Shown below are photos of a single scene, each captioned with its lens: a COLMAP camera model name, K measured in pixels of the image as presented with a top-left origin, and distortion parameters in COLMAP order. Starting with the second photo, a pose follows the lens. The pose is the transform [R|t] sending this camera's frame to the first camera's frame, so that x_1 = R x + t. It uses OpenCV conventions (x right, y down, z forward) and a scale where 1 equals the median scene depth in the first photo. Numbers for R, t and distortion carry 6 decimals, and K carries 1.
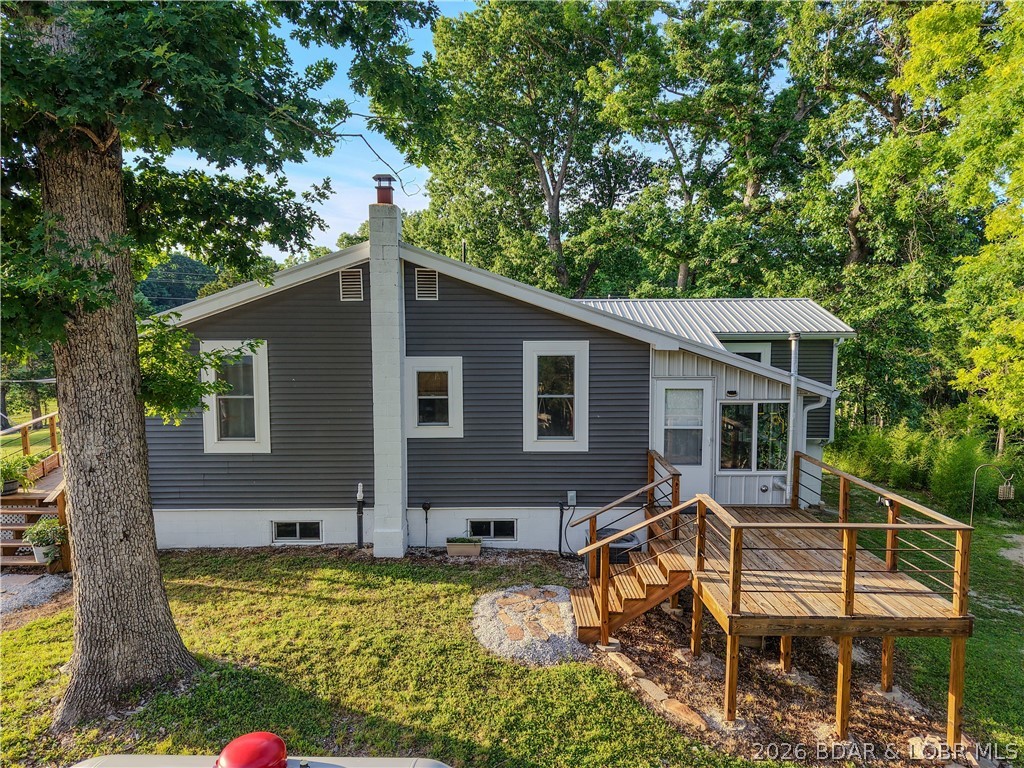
lens RADIAL K [[706.7, 0, 512.0], [0, 706.7, 384.0], [0, 0, 1]] dist [0.025167, -0.017203]
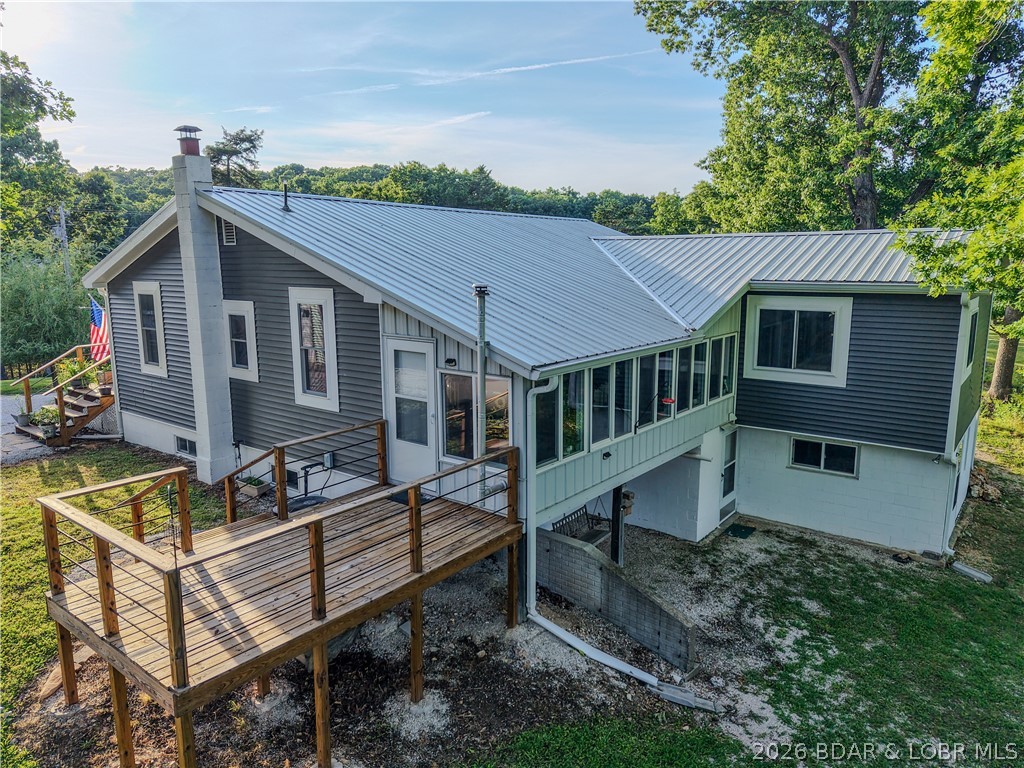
lens RADIAL K [[706.7, 0, 512.0], [0, 706.7, 384.0], [0, 0, 1]] dist [0.025167, -0.017203]
pose [[0.779675, 0.106431, -0.617073, 0.846661], [-0.060109, 0.993620, 0.095428, -0.041081], [0.623292, -0.037311, 0.781098, 0.431891]]
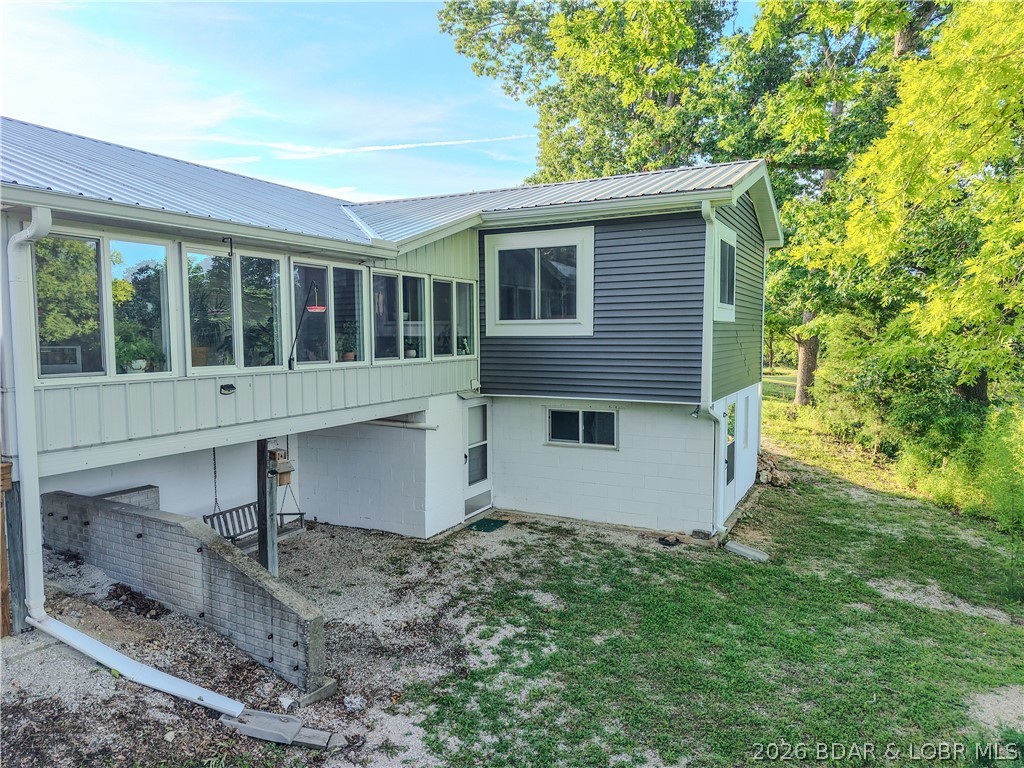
lens RADIAL K [[706.7, 0, 512.0], [0, 706.7, 384.0], [0, 0, 1]] dist [0.025167, -0.017203]
pose [[0.878922, 0.031030, -0.475955, 0.979518], [-0.042628, 0.998999, -0.013588, 0.275083], [0.475057, 0.032232, 0.879365, 1.098111]]
